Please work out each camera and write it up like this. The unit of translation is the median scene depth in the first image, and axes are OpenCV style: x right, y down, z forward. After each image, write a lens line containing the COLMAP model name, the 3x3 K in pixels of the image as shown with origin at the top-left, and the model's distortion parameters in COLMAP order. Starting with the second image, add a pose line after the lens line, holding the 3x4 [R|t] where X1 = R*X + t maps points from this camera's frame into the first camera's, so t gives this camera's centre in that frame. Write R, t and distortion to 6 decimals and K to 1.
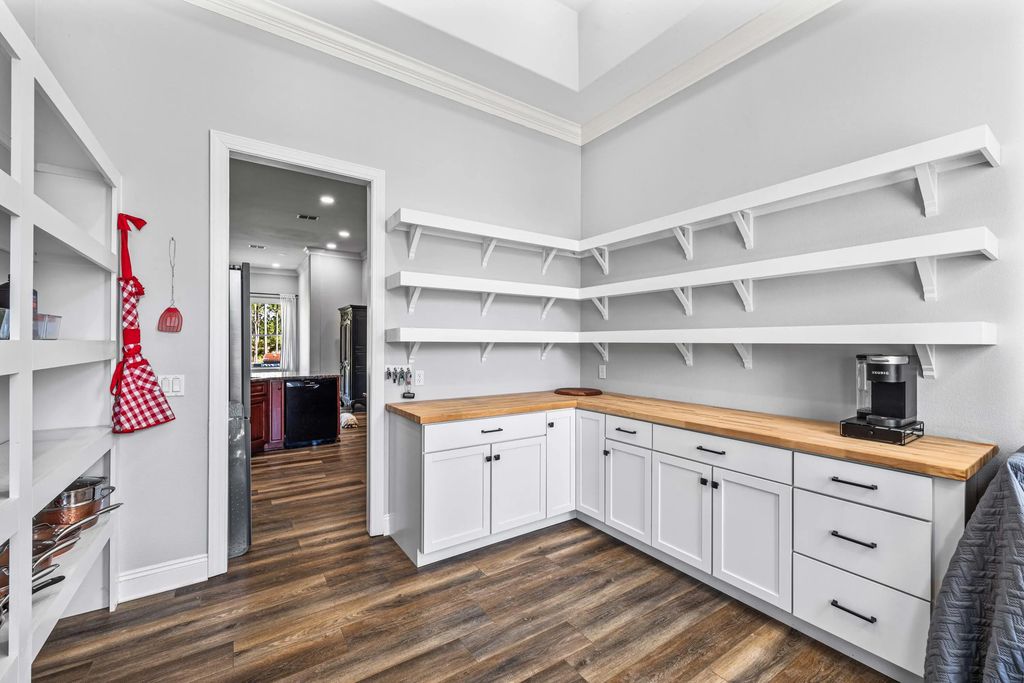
lens RADIAL K [[431.0, 0, 519.1], [0, 431.0, 342.5], [0, 0, 1]] dist [0.002082, -0.001012]
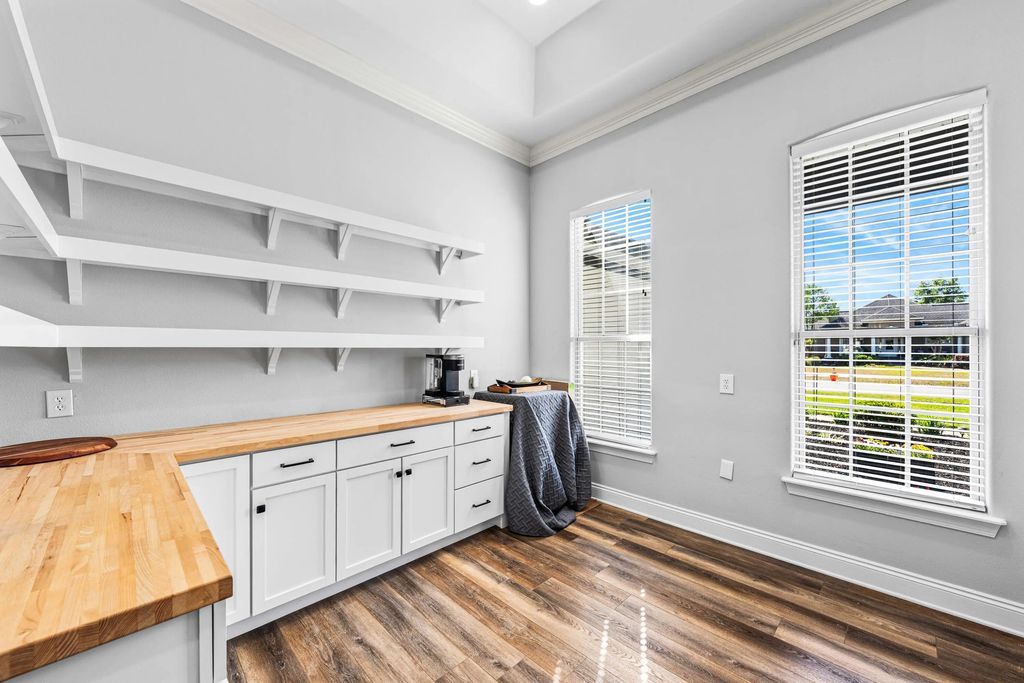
lens RADIAL K [[389.1, 0, 518.8], [0, 389.1, 343.7], [0, 0, 1]] dist [-0.003608, 0.000118]
pose [[-0.192080, 0.003996, 0.981371, -0.582336], [0.000742, 0.999992, -0.003927, -0.003908], [-0.981379, -0.000026, -0.192081, 0.868040]]
